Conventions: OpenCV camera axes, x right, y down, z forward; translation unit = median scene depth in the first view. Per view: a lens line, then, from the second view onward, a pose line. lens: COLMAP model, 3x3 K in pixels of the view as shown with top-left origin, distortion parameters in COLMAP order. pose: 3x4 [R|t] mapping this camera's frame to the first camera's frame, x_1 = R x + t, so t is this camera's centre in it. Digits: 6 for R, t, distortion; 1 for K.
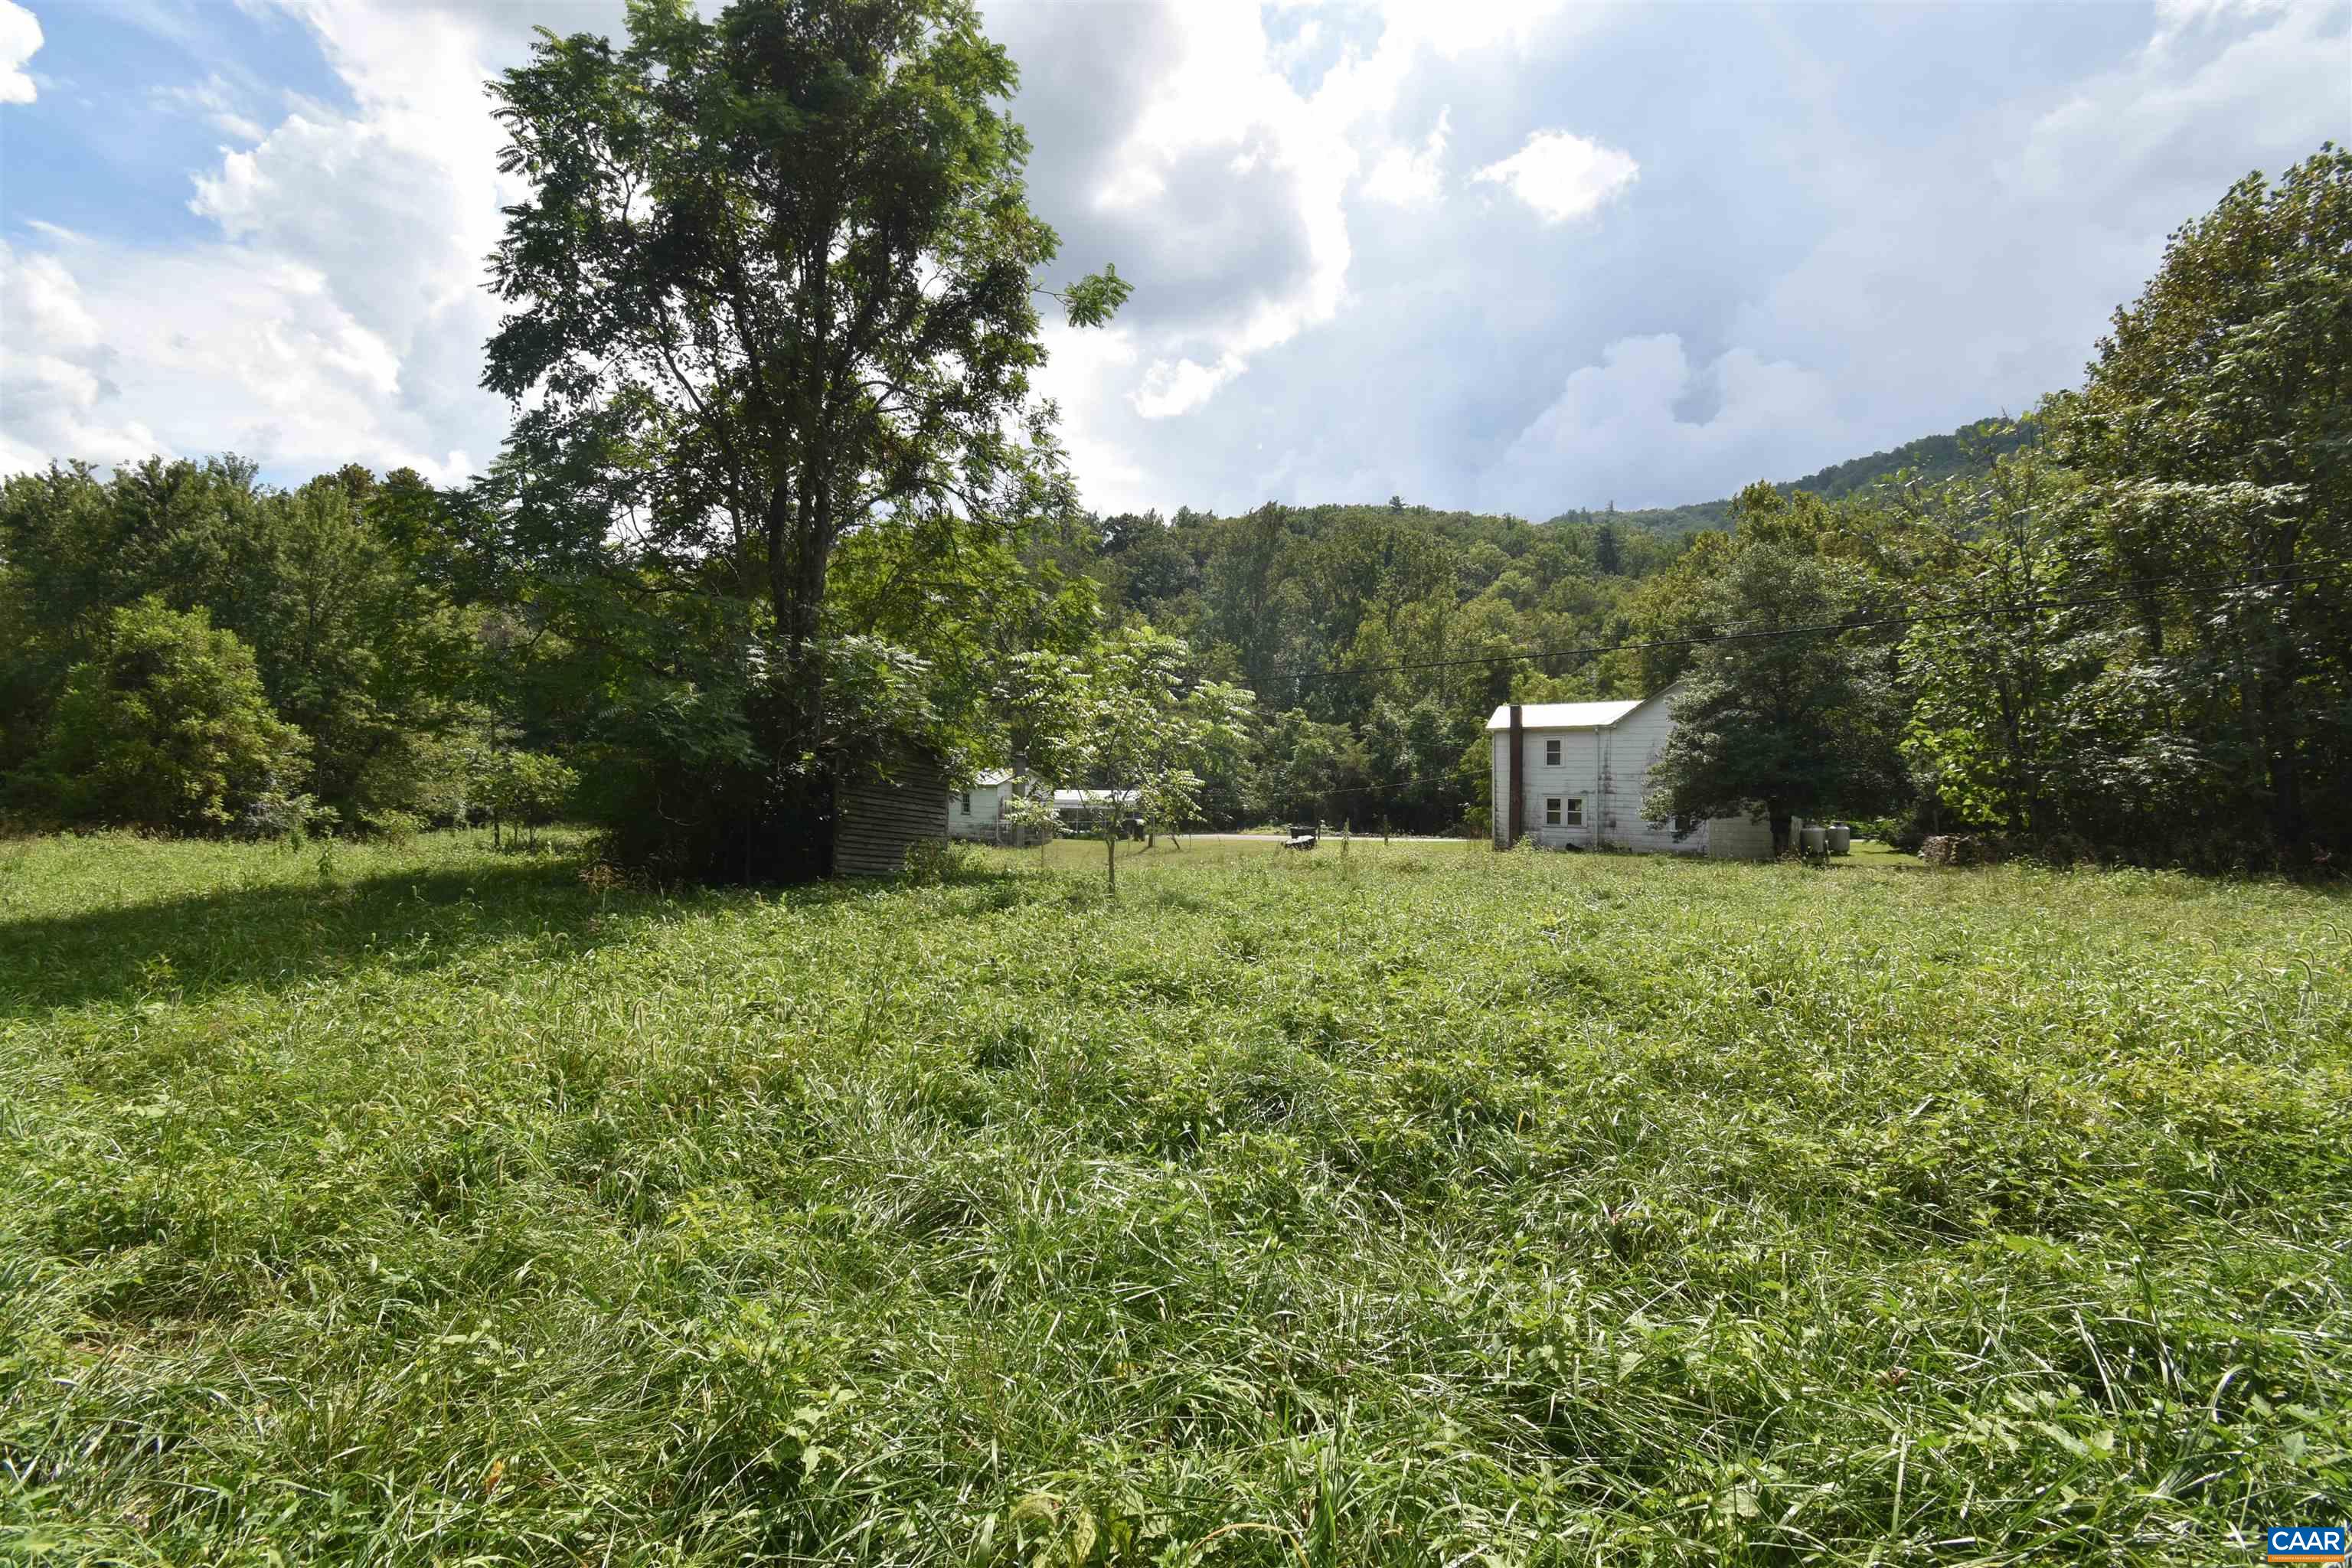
lens RADIAL K [[1030.9, 0, 1173.0], [0, 1030.9, 778.7], [0, 0, 1]] dist [-0.003004, -0.000526]
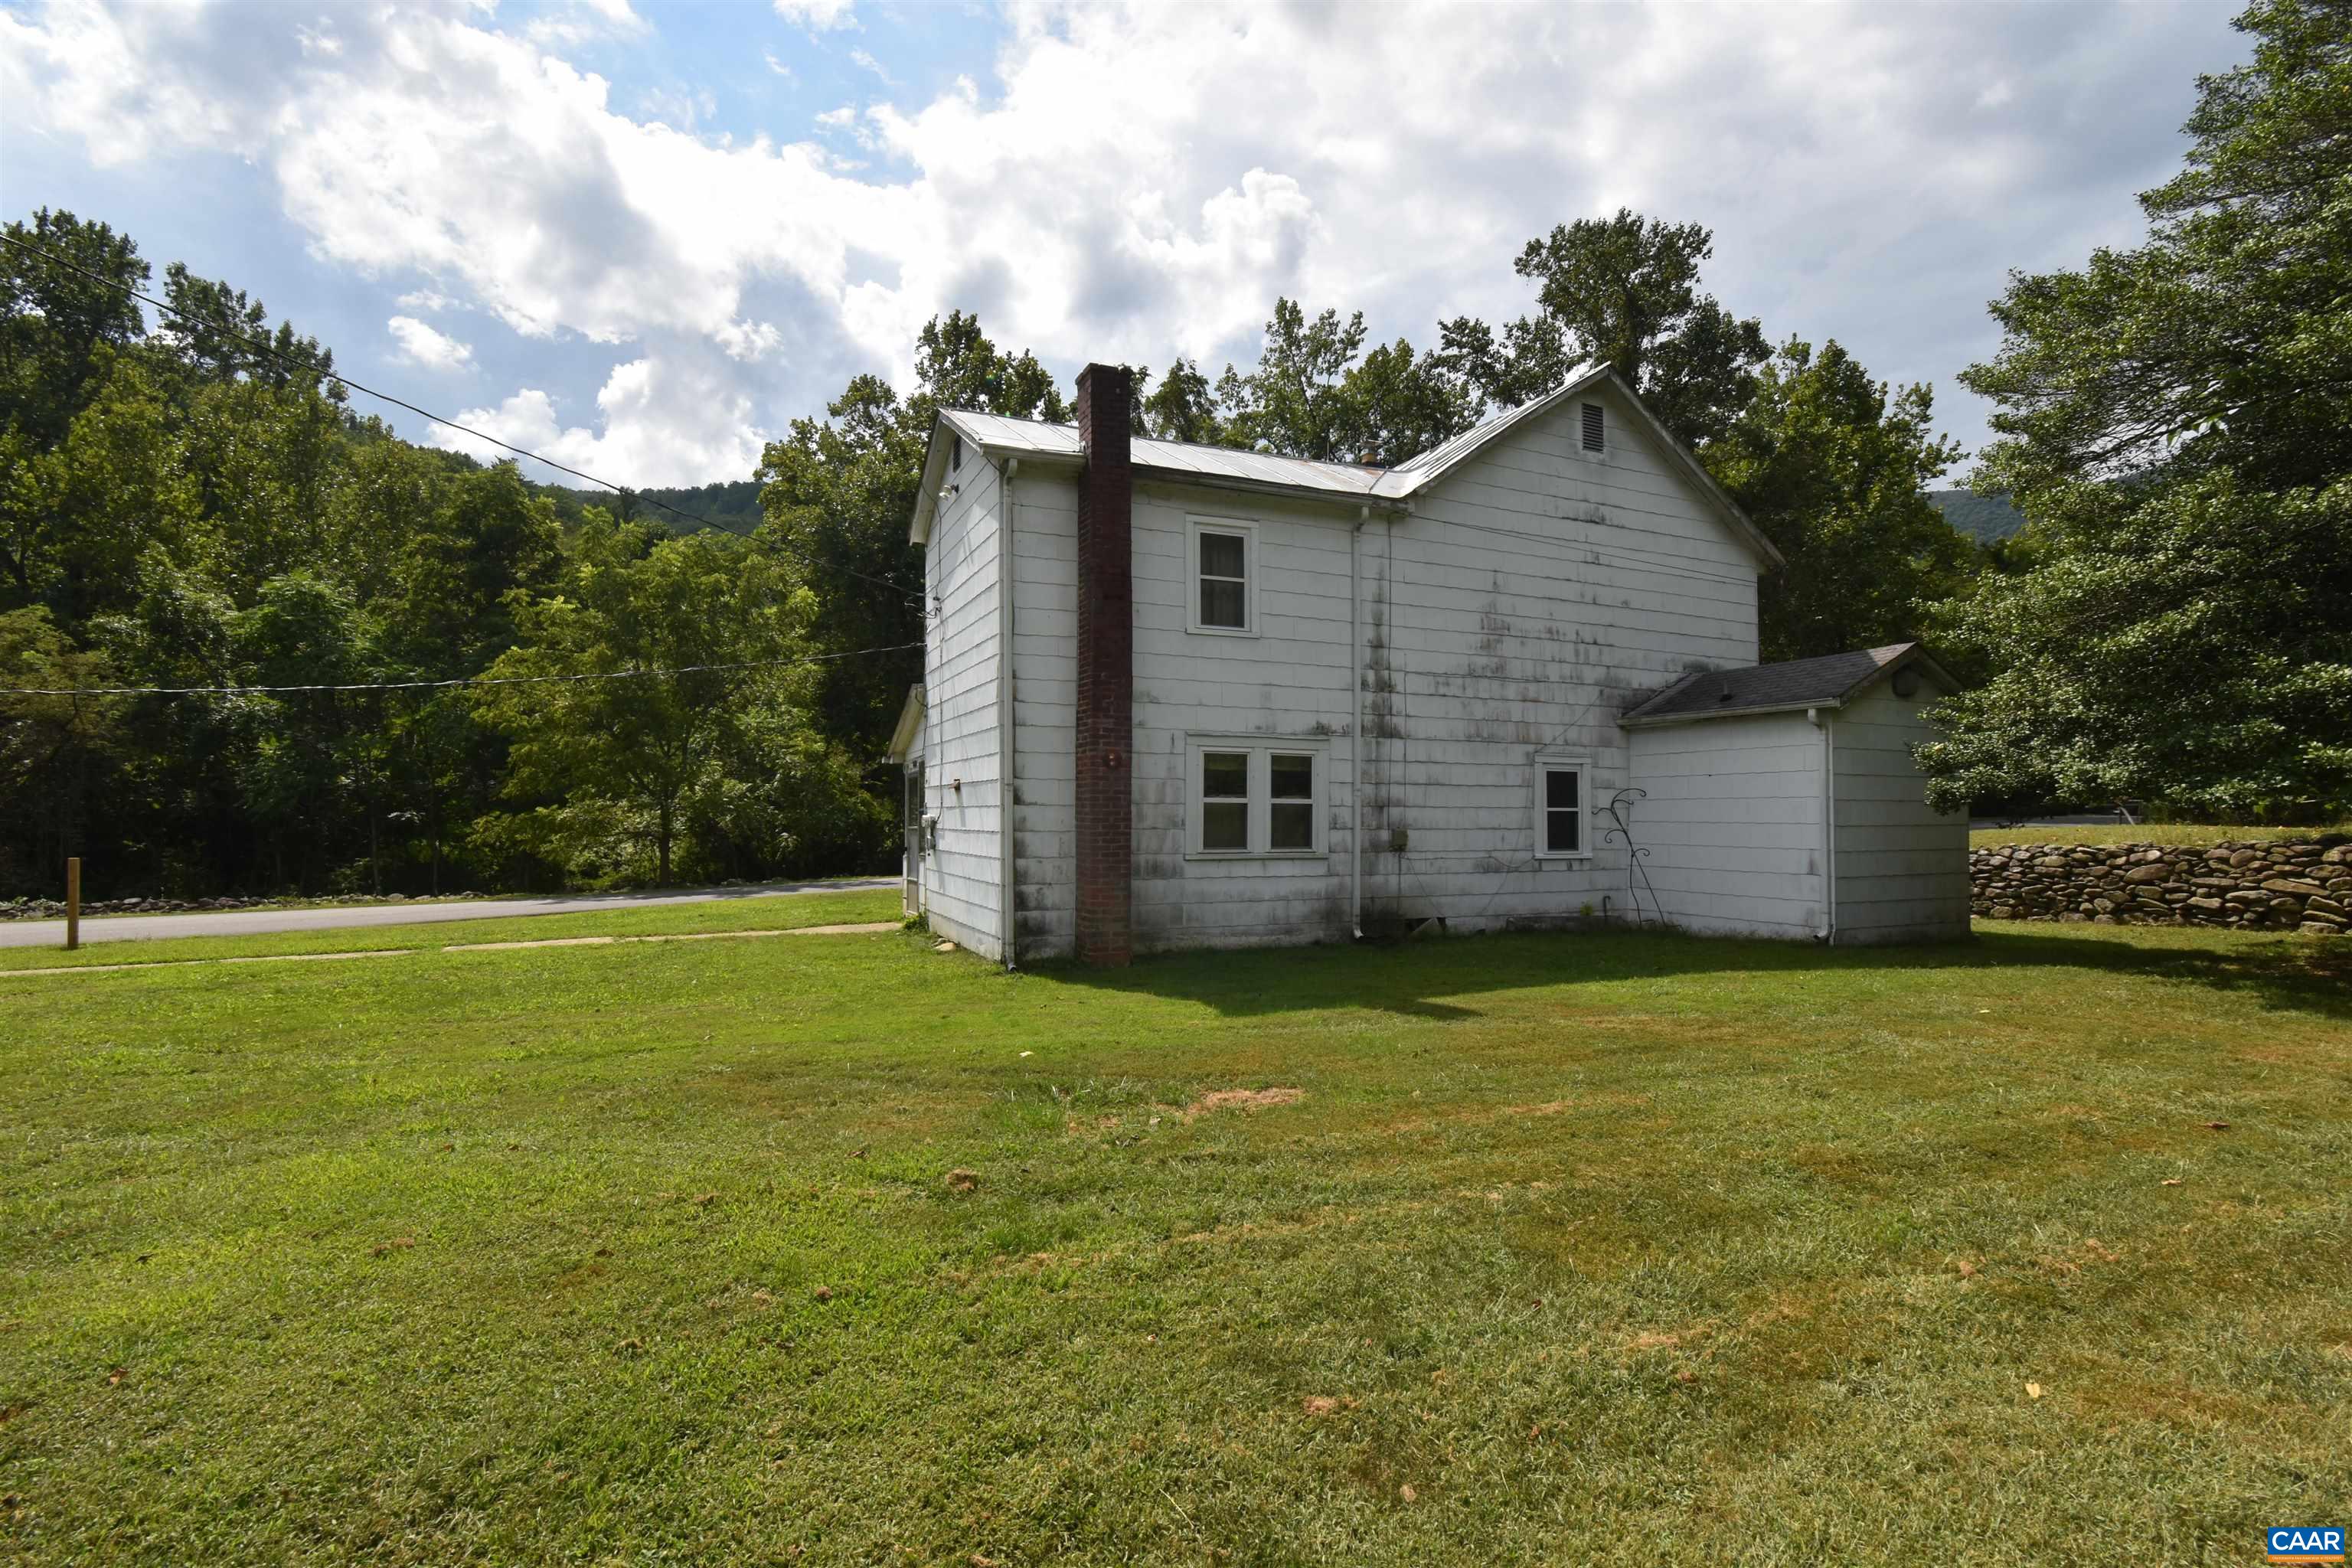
lens RADIAL K [[1067.4, 0, 1176.0], [0, 1067.4, 784.0], [0, 0, 1]] dist [0.001975, -0.000071]
pose [[0.547866, 0.021407, 0.836292, 0.105969], [-0.014238, 0.999766, -0.016265, 0.024548], [-0.836445, -0.002996, 0.548043, 0.671862]]
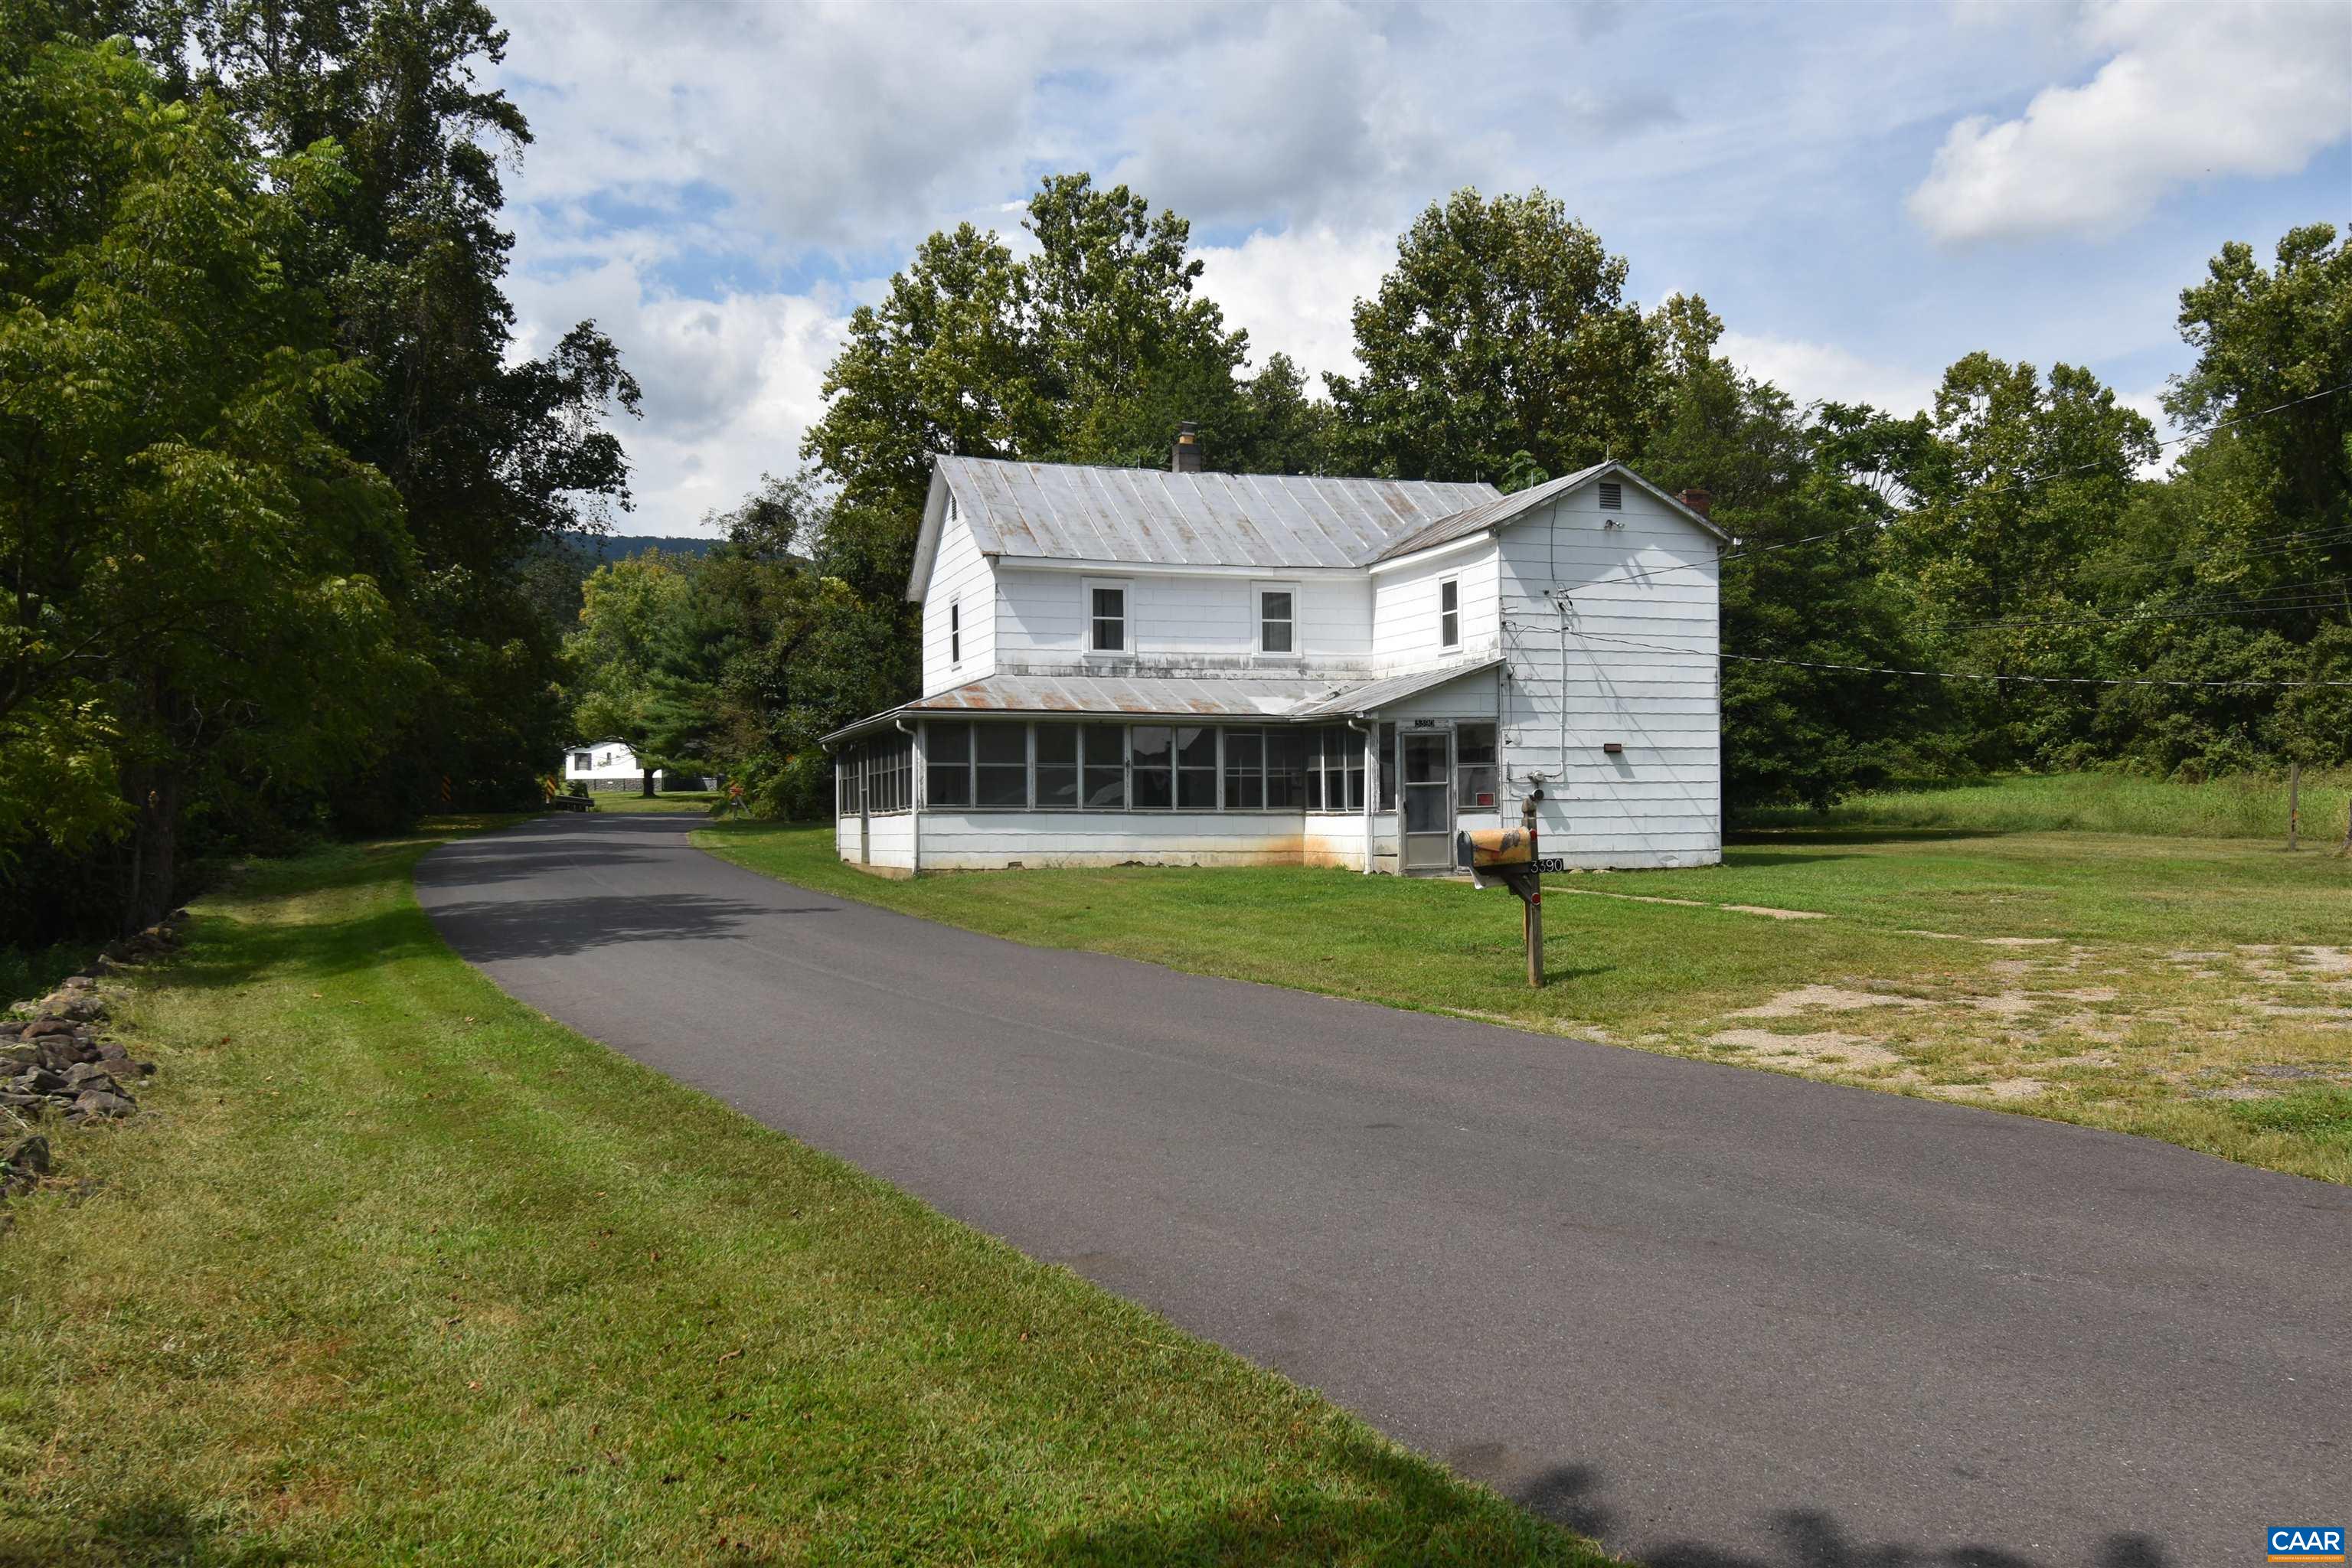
lens RADIAL K [[1917.5, 0, 1181.9], [0, 1917.5, 777.1], [0, 0, 1]] dist [-0.015006, -0.007956]
pose [[-0.778339, 0.021499, 0.627476, 0.027842], [-0.002058, 0.999321, -0.036792, 0.049593], [-0.627841, -0.029928, -0.777766, 1.321630]]
